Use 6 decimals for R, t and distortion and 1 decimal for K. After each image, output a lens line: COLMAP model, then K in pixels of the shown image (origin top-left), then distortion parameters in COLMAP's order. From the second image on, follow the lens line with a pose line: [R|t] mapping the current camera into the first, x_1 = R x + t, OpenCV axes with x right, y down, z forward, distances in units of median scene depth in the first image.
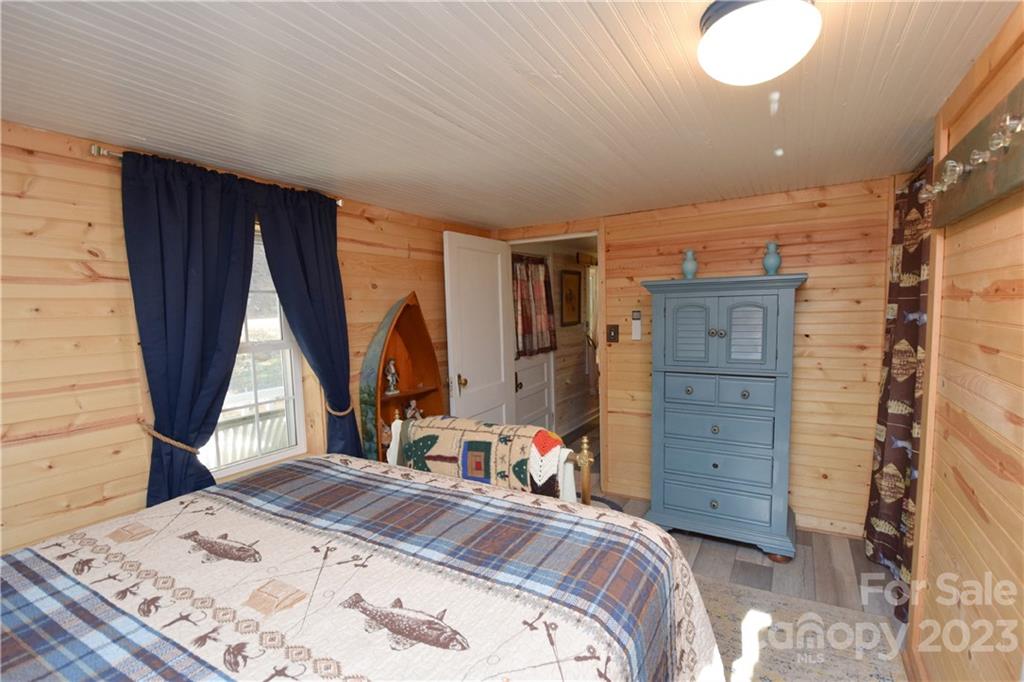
lens RADIAL K [[469.2, 0, 517.6], [0, 469.2, 342.6], [0, 0, 1]] dist [0.002669, 0.000198]
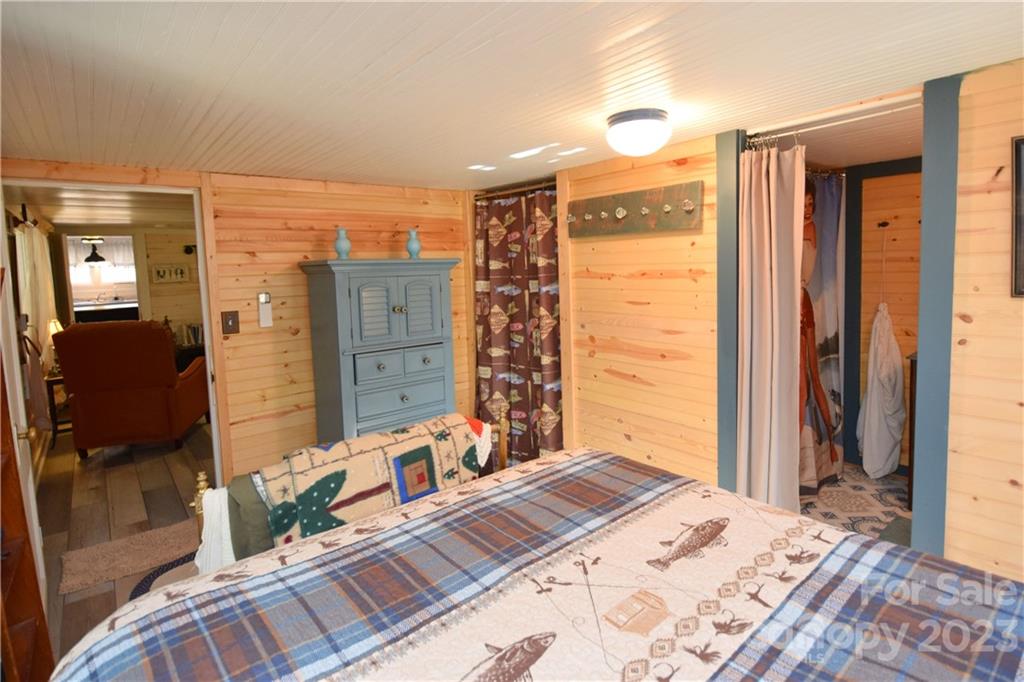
lens RADIAL K [[516.1, 0, 530.8], [0, 516.1, 296.0], [0, 0, 1]] dist [0.000119, -0.001126]
pose [[0.334878, -0.040620, 0.941385, -0.894813], [0.090211, 0.995863, 0.010881, -0.057312], [-0.937933, 0.081279, 0.337158, 0.483027]]
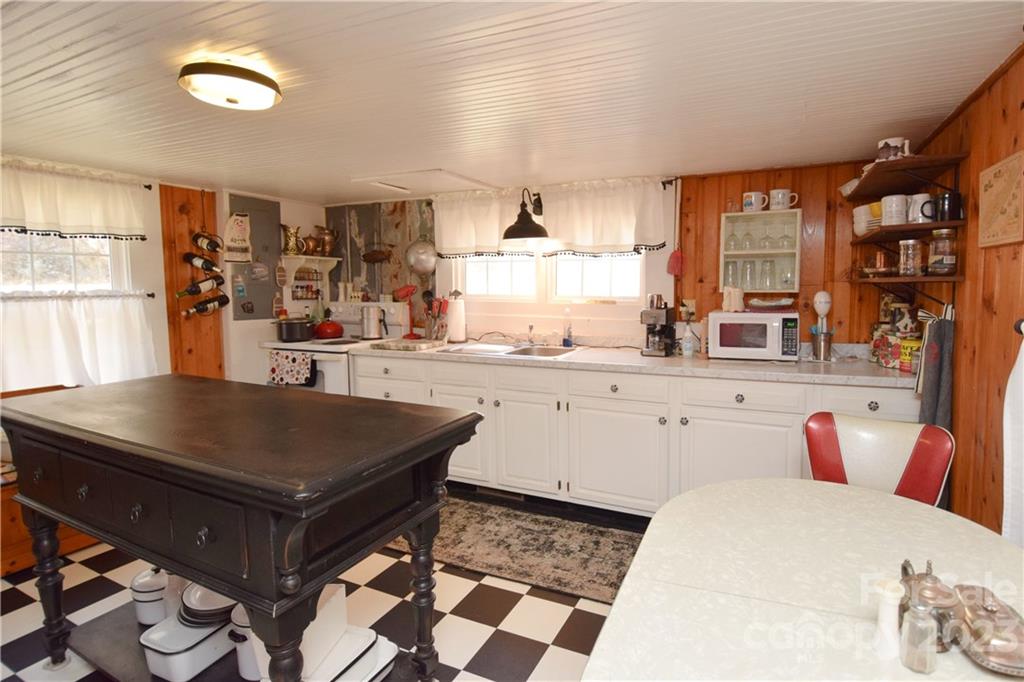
lens RADIAL K [[499.3, 0, 553.3], [0, 499.3, 325.9], [0, 0, 1]] dist [0.023641, -0.030604]
pose [[0.993914, 0.035173, 0.104393, 2.853496], [-0.034842, 0.999380, -0.004985, -0.453265], [-0.104504, 0.001317, 0.994524, 4.920687]]
